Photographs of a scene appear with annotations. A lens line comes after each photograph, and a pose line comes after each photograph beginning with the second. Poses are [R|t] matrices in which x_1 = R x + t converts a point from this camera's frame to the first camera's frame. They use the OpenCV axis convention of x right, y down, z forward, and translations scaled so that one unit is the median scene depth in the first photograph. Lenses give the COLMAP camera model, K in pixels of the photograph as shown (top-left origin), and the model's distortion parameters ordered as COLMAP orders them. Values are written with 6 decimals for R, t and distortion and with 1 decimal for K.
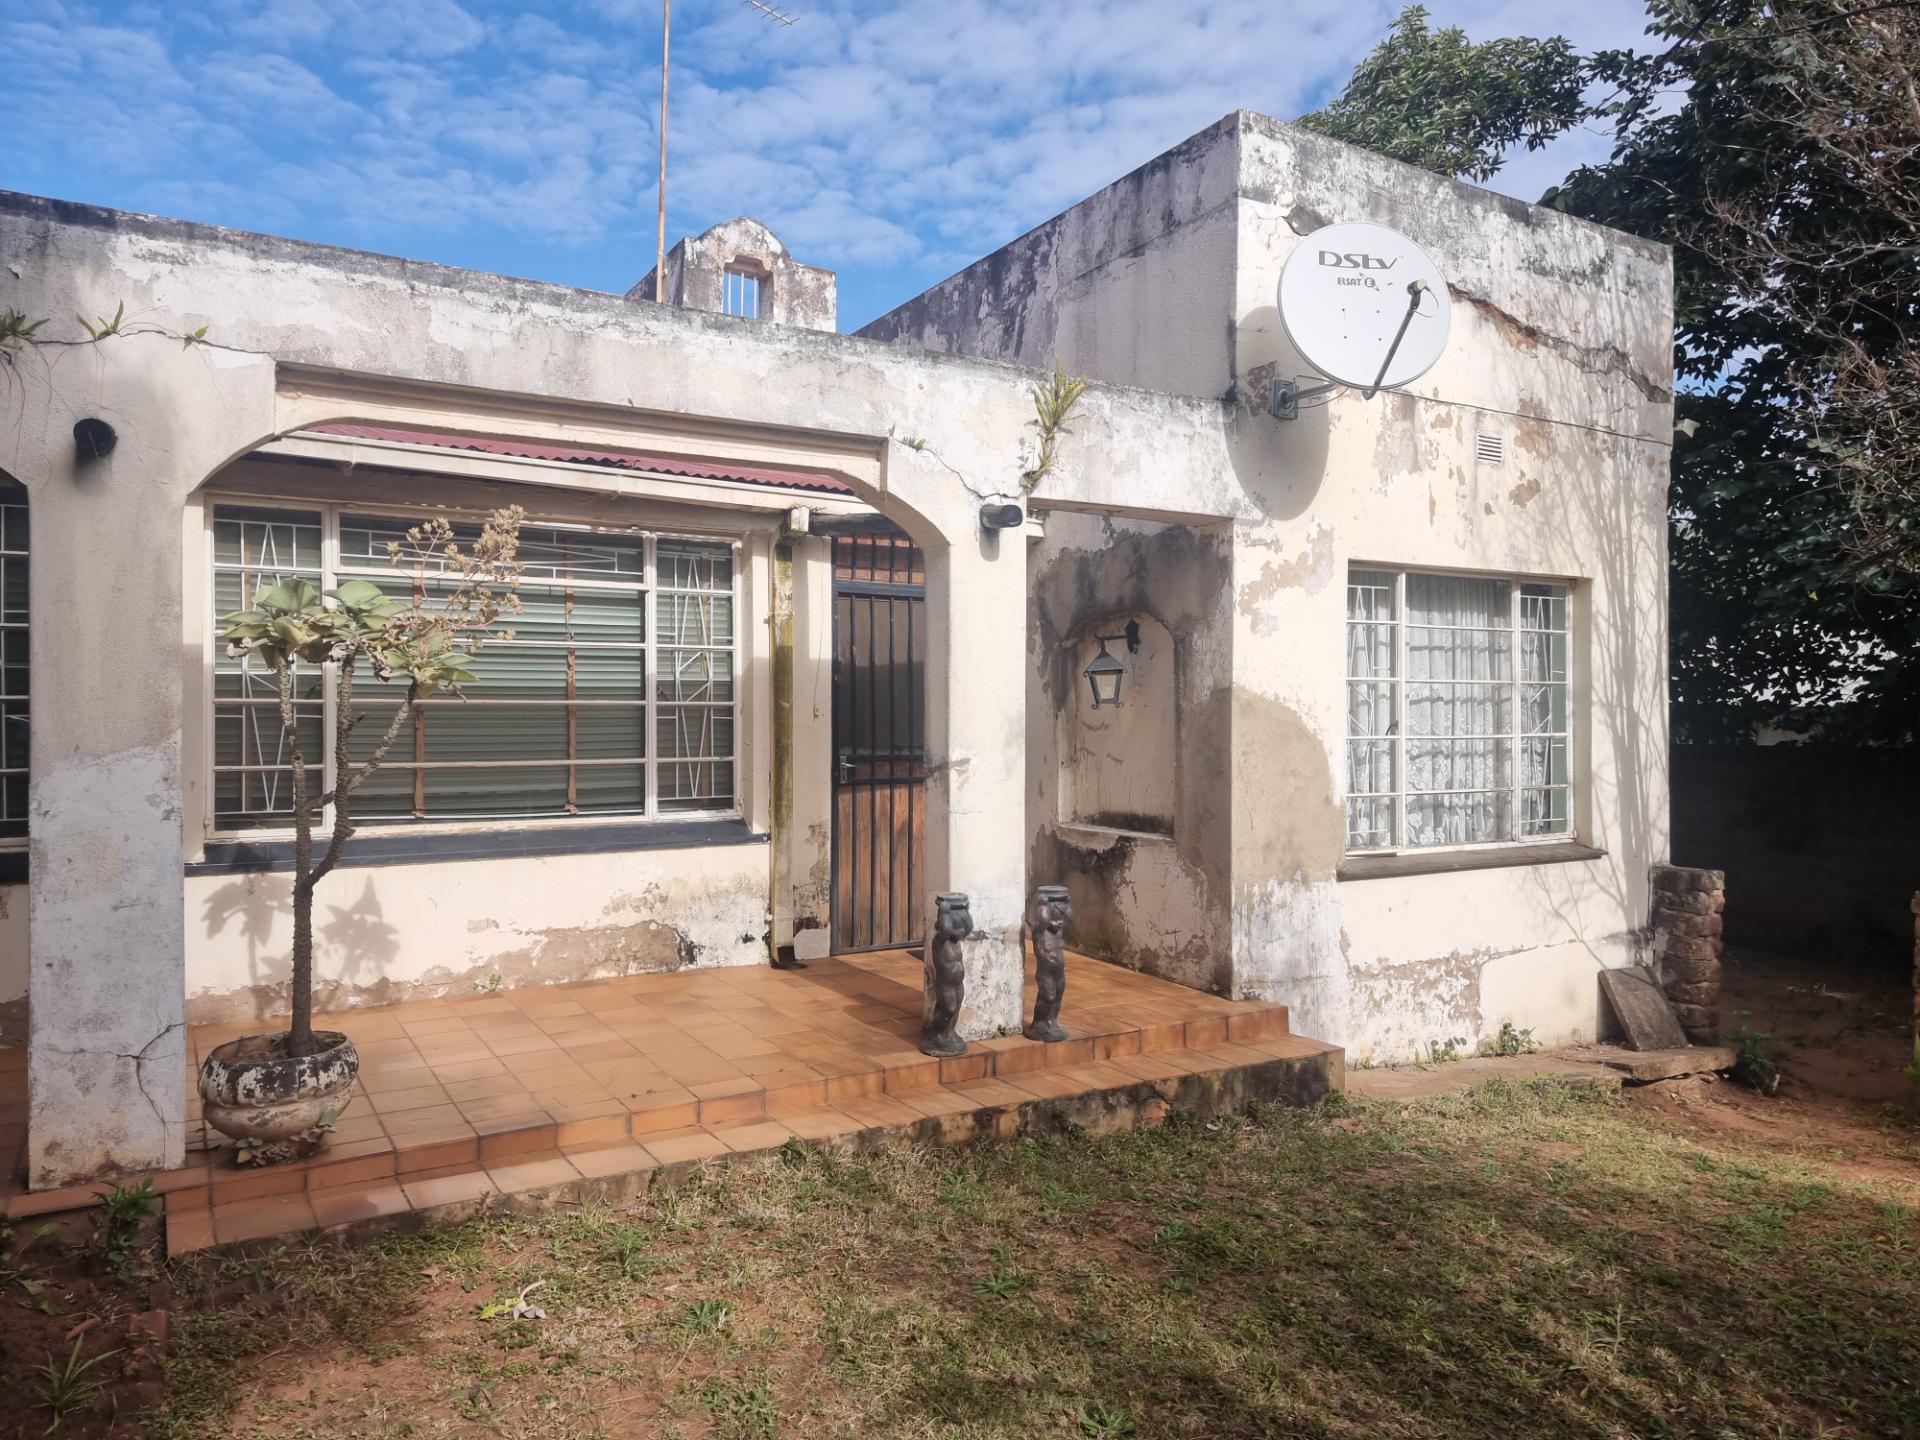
lens RADIAL K [[1383.6, 0, 955.8], [0, 1383.6, 718.3], [0, 0, 1]] dist [0.074570, -0.058571]
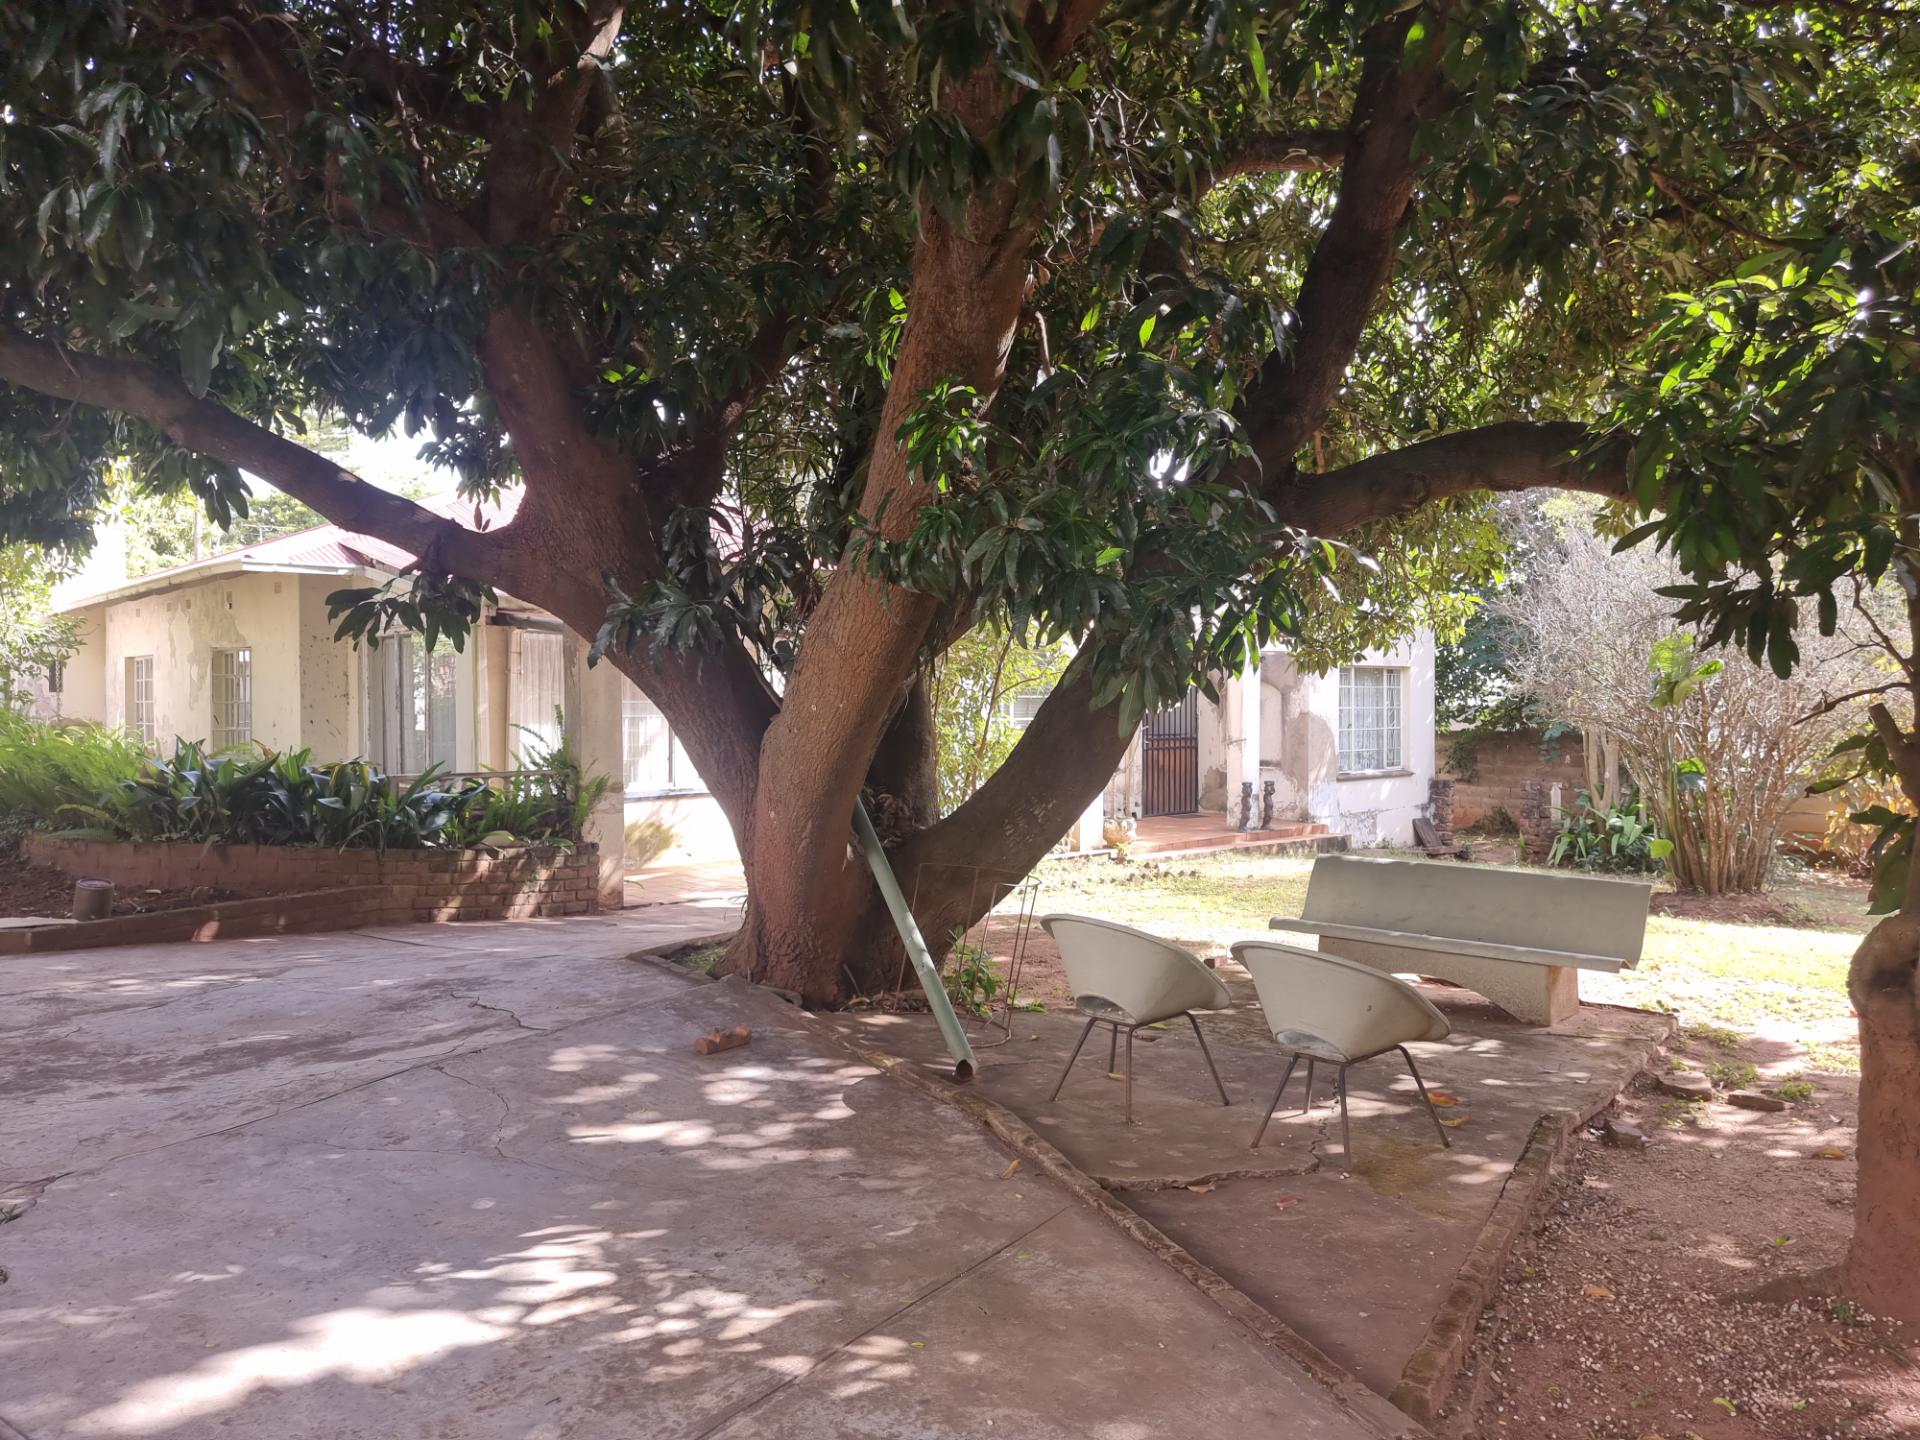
lens RADIAL K [[1383.6, 0, 963.0], [0, 1383.6, 719.9], [0, 0, 1]] dist [0.074570, -0.058571]
pose [[0.977222, -0.013549, 0.211785, -0.908648], [0.012691, 0.999905, 0.005413, -0.026916], [-0.211839, -0.002602, 0.977301, -1.356090]]
